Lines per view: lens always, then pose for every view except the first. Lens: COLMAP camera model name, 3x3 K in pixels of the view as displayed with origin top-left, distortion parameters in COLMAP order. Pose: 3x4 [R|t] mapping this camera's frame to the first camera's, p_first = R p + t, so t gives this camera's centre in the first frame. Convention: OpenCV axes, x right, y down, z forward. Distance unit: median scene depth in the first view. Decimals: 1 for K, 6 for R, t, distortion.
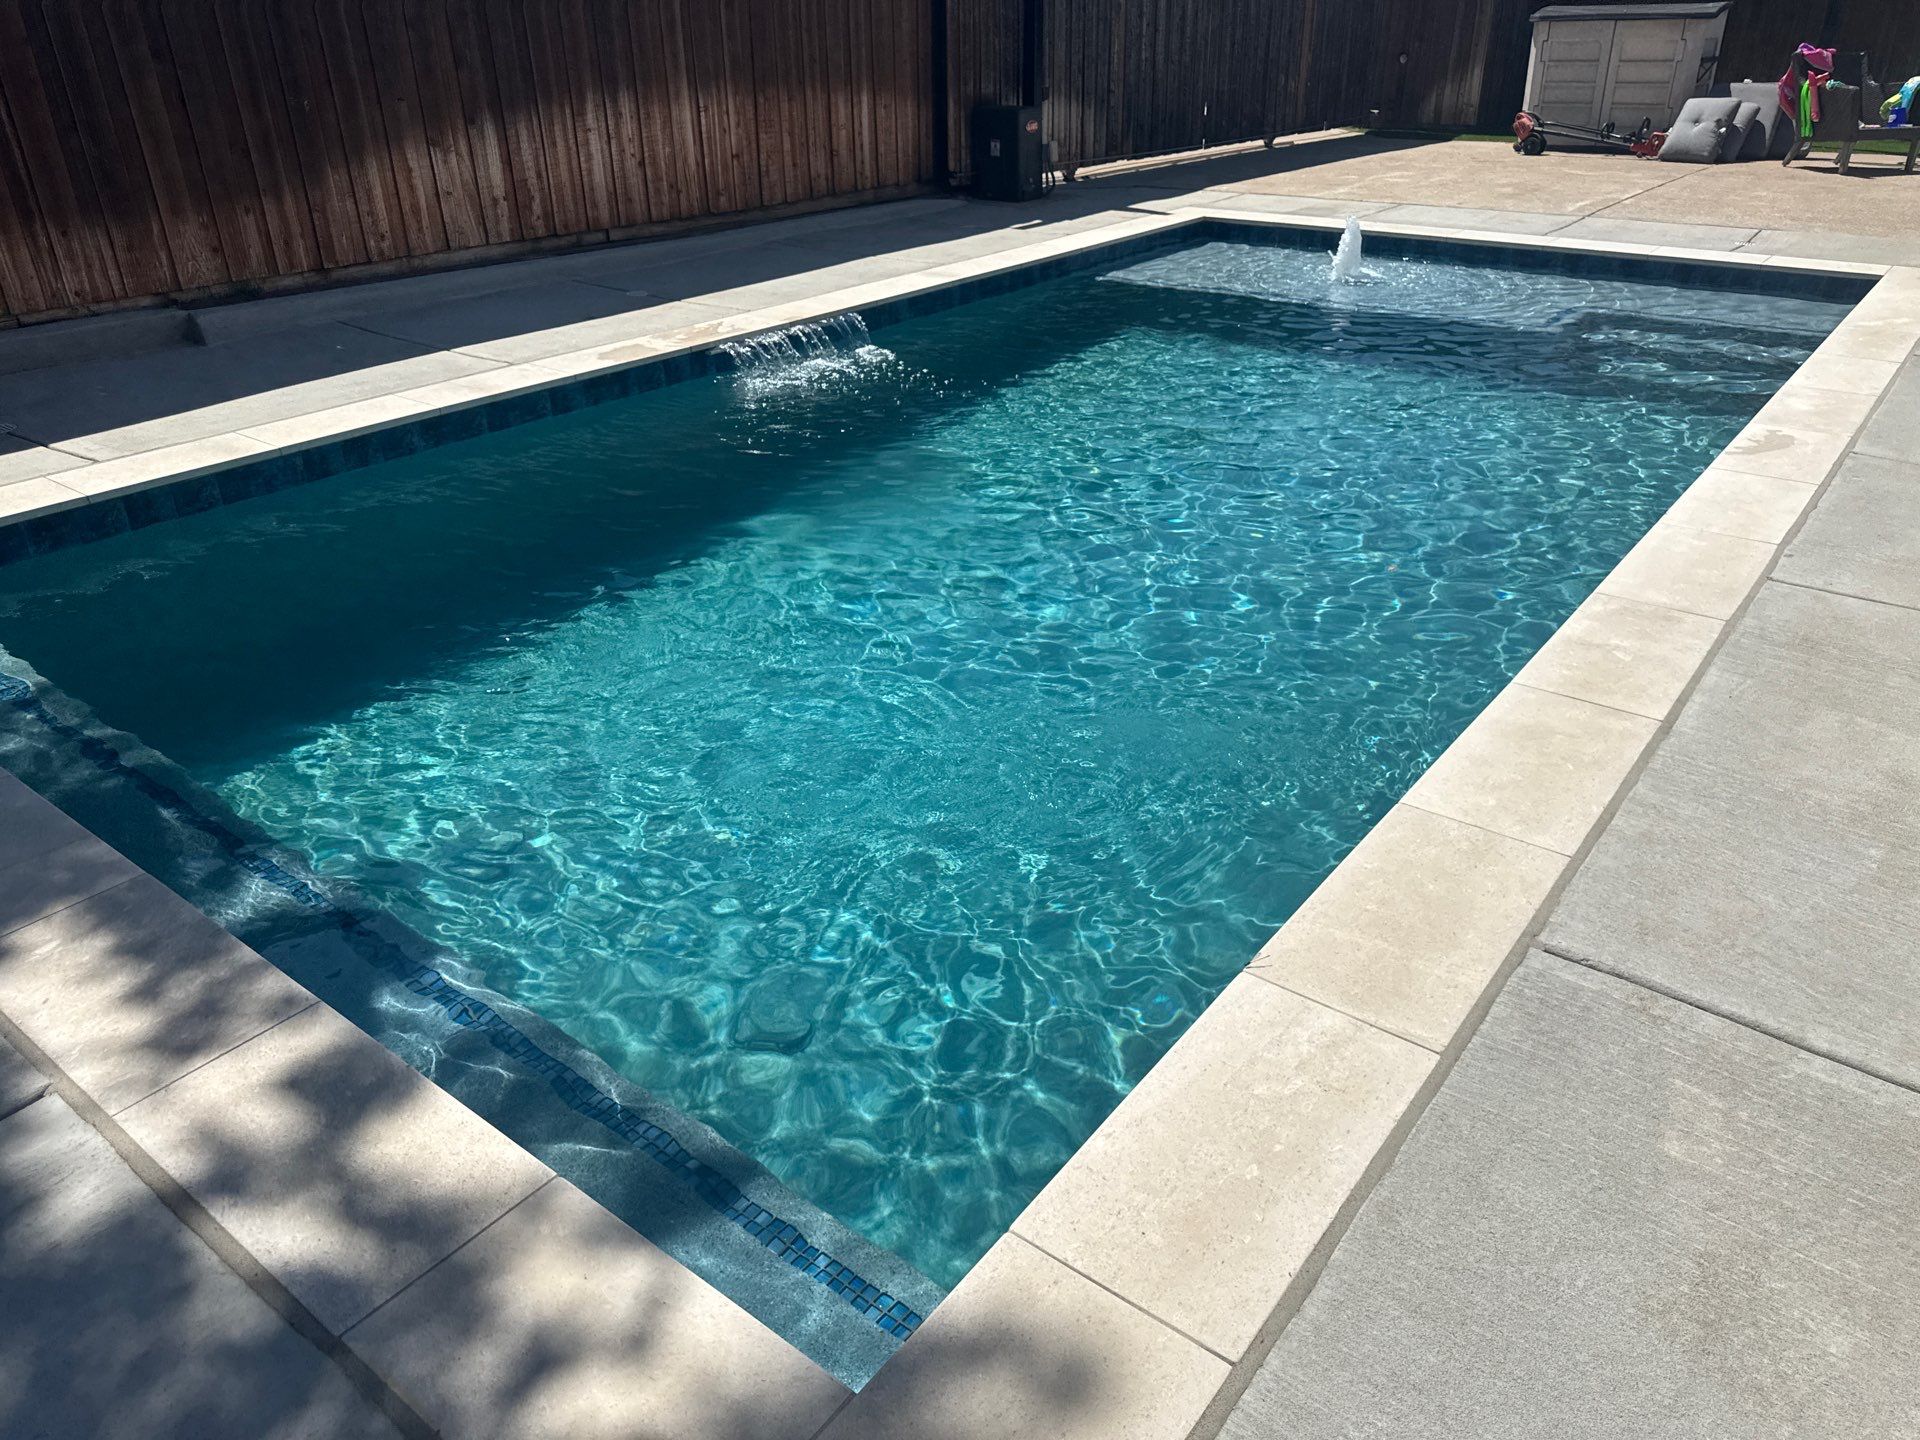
lens RADIAL K [[1366.6, 0, 960.0], [0, 1366.6, 720.0], [0, 0, 1]] dist [0.005790, -0.006786]
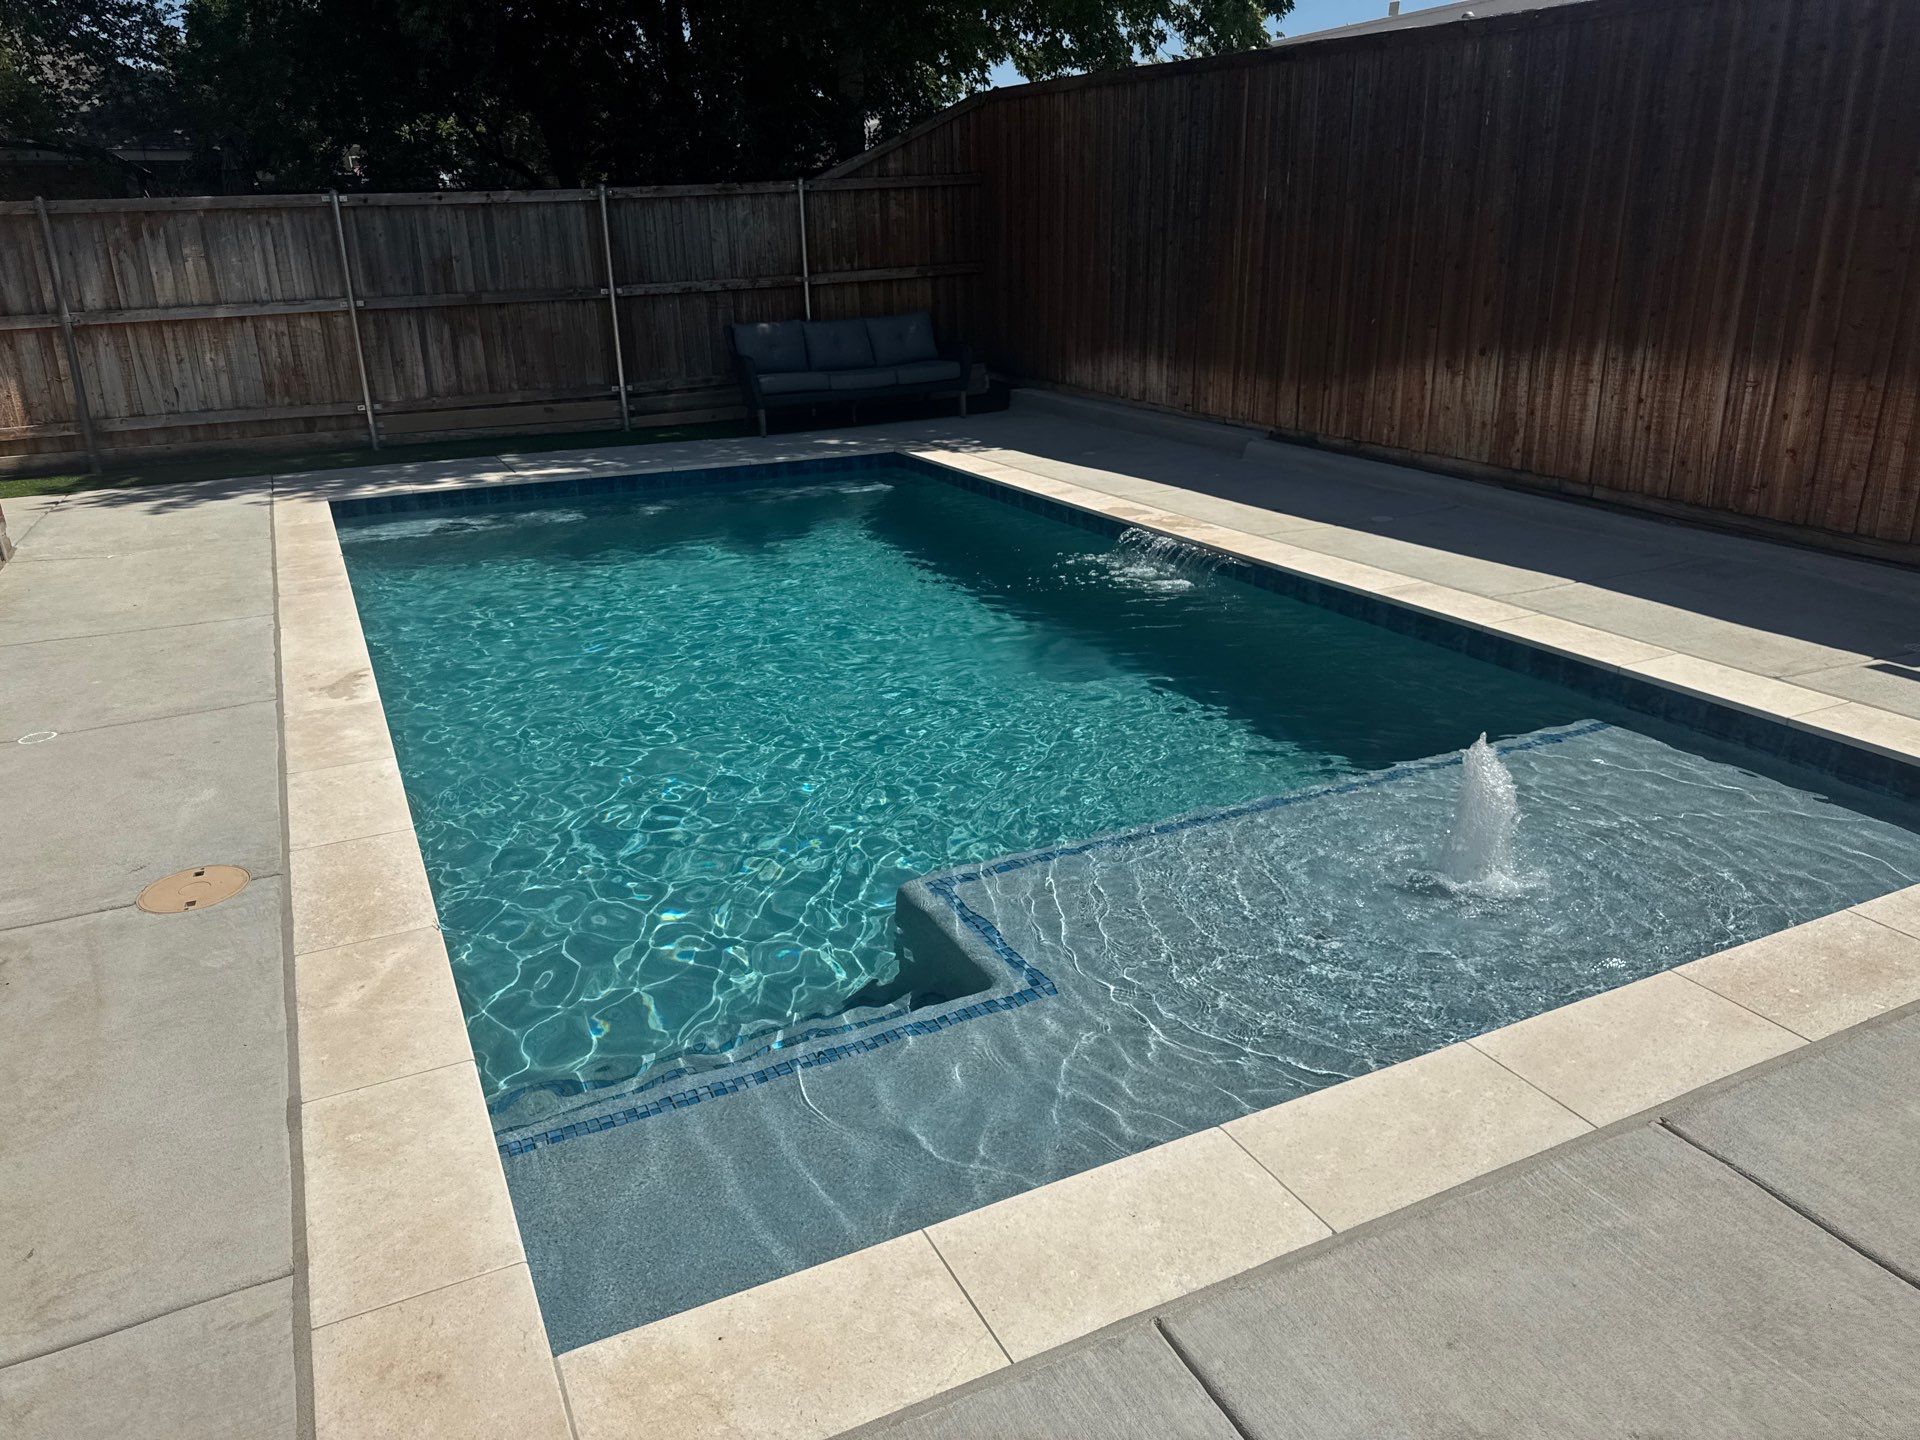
lens RADIAL K [[1411.7, 0, 960.0], [0, 1411.7, 720.0], [0, 0, 1]] dist [0.001176, 0.001732]
pose [[-0.436180, 0.313038, -0.843655, 1.274228], [-0.395107, 0.775710, 0.492102, -0.885575], [0.808479, 0.547979, -0.214666, 1.573364]]
